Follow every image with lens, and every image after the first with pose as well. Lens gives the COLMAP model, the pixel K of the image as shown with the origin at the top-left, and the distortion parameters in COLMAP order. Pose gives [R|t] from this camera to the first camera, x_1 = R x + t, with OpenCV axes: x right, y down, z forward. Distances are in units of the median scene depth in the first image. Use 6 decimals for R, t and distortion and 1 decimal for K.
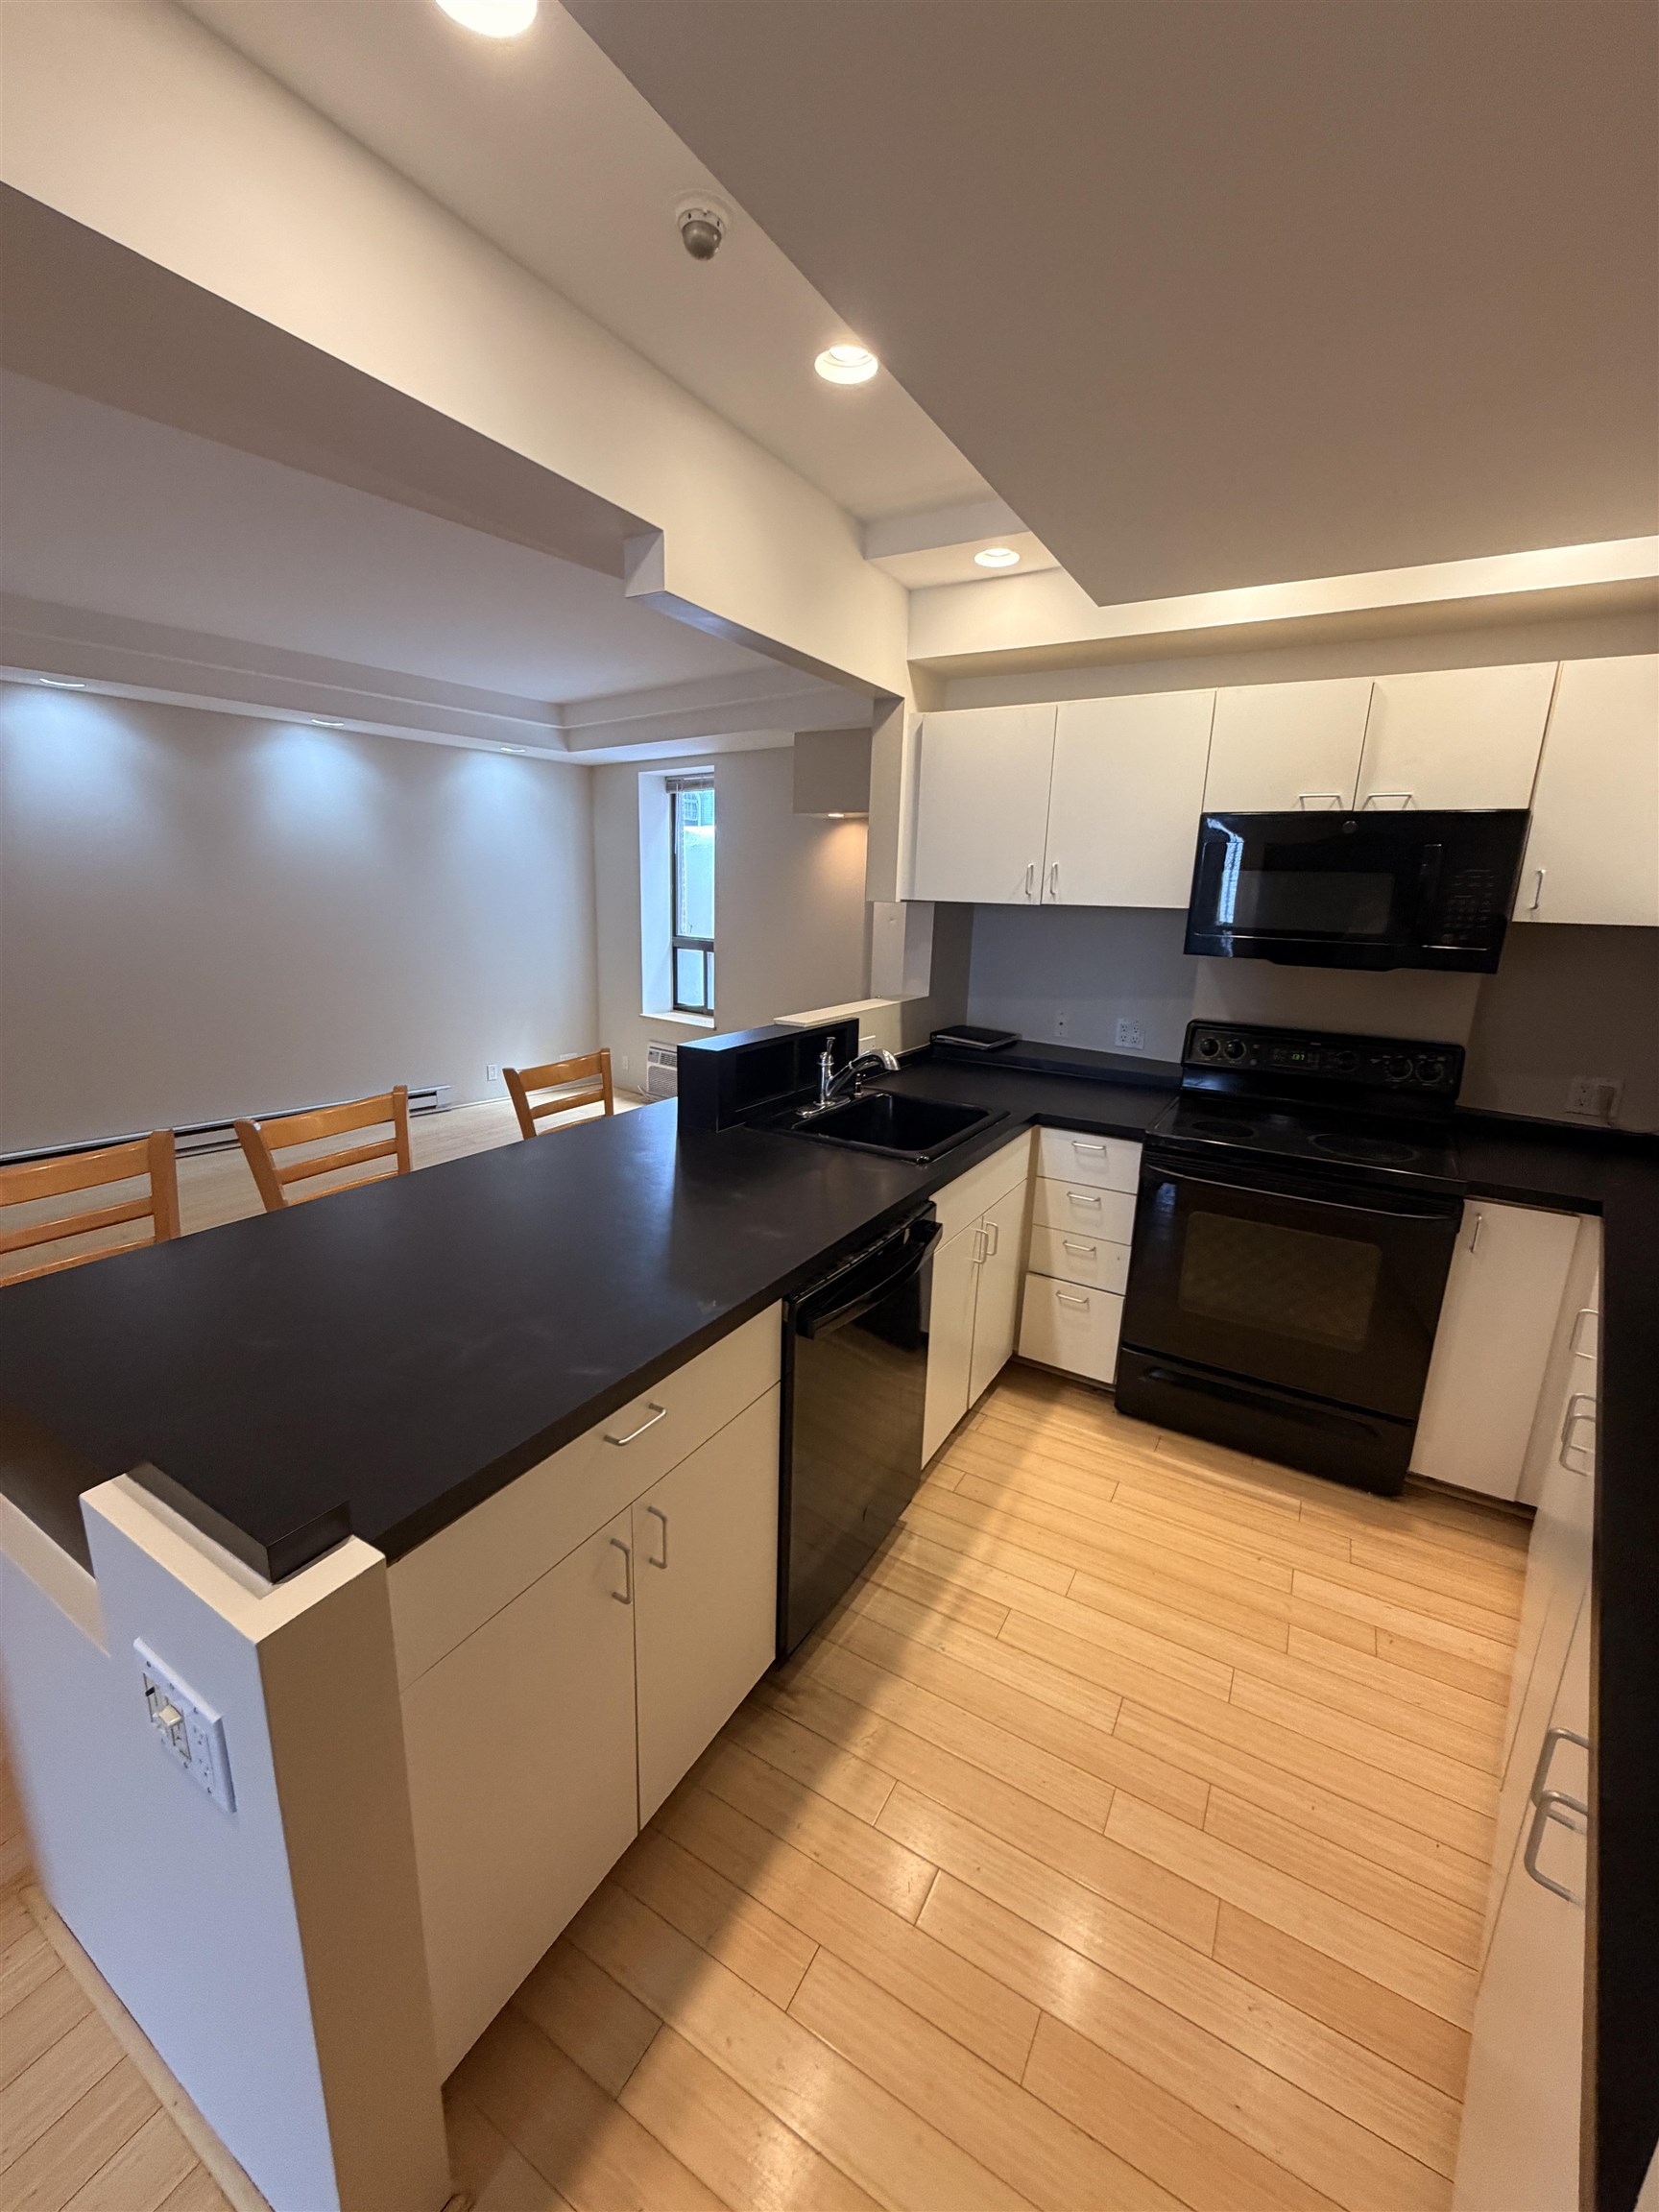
lens RADIAL K [[878.7, 0, 830.5], [0, 878.7, 1097.7], [0, 0, 1]] dist [0.000096, 0.000067]
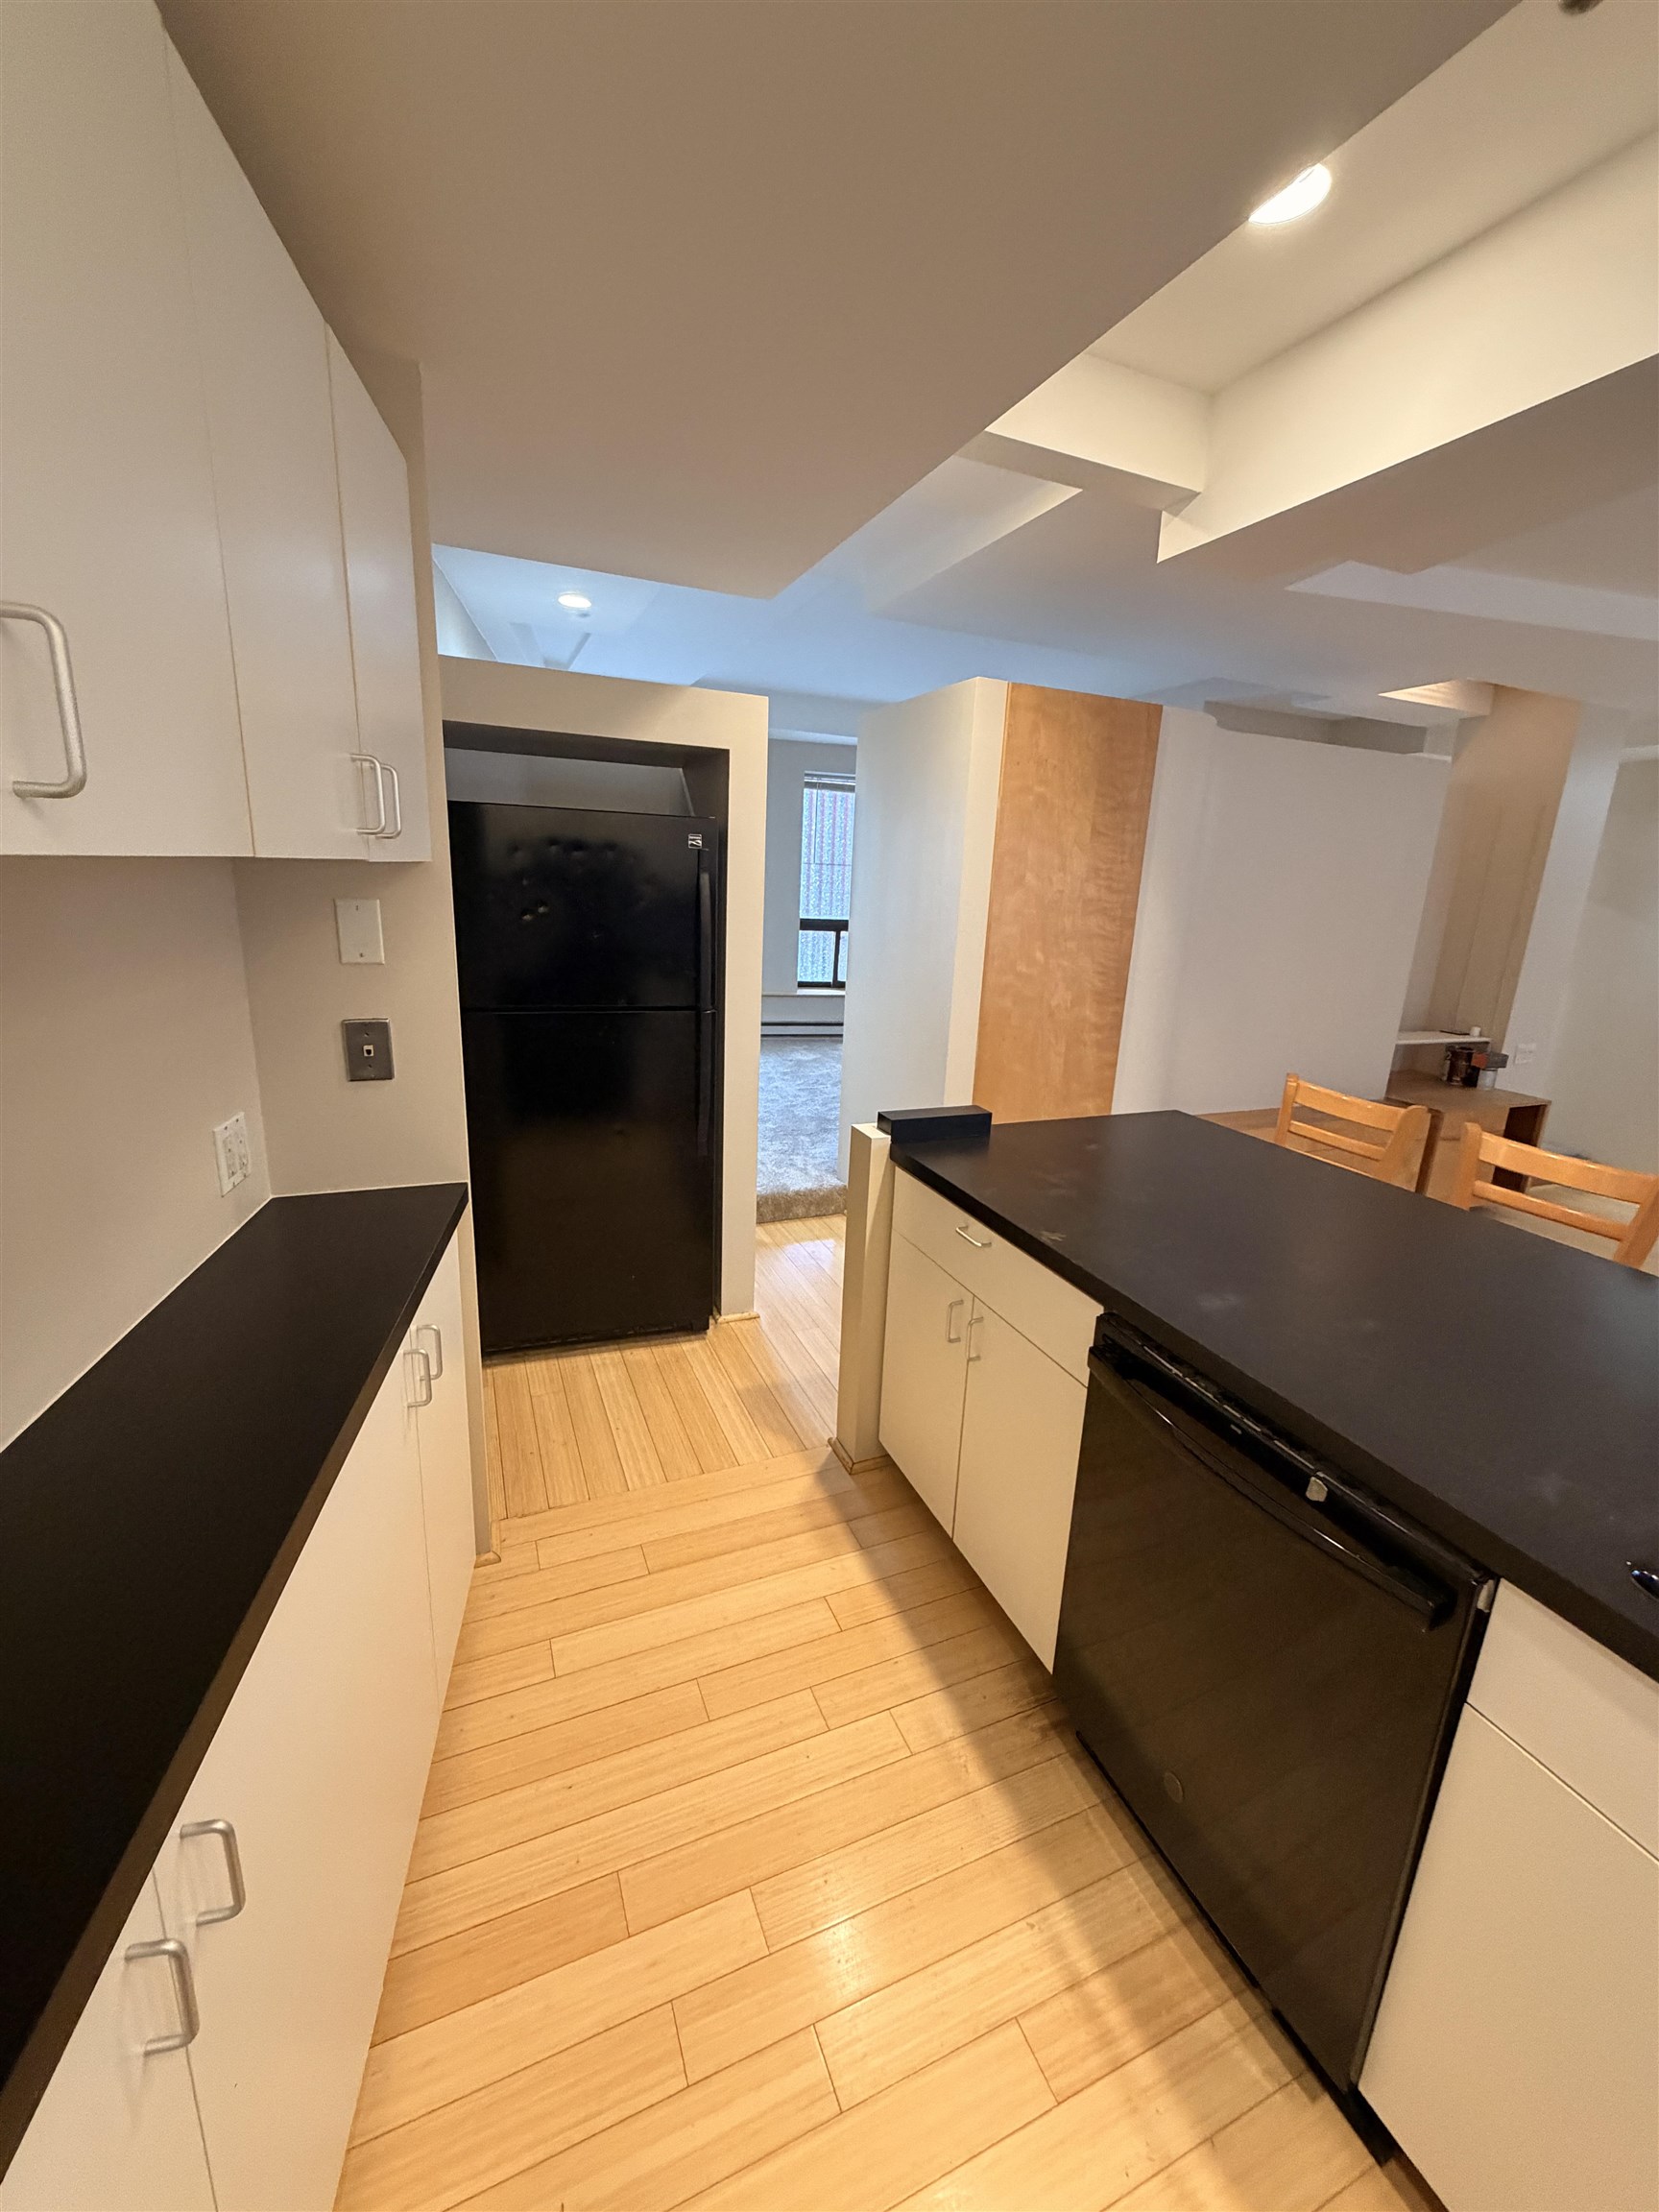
lens RADIAL K [[878.7, 0, 831.3], [0, 878.7, 1097.0], [0, 0, 1]] dist [0.000096, 0.000067]
pose [[-0.593808, 0.141929, -0.791990, 0.586485], [-0.247273, 0.904494, 0.347487, -0.165267], [0.765669, 0.402178, -0.502000, 0.808431]]
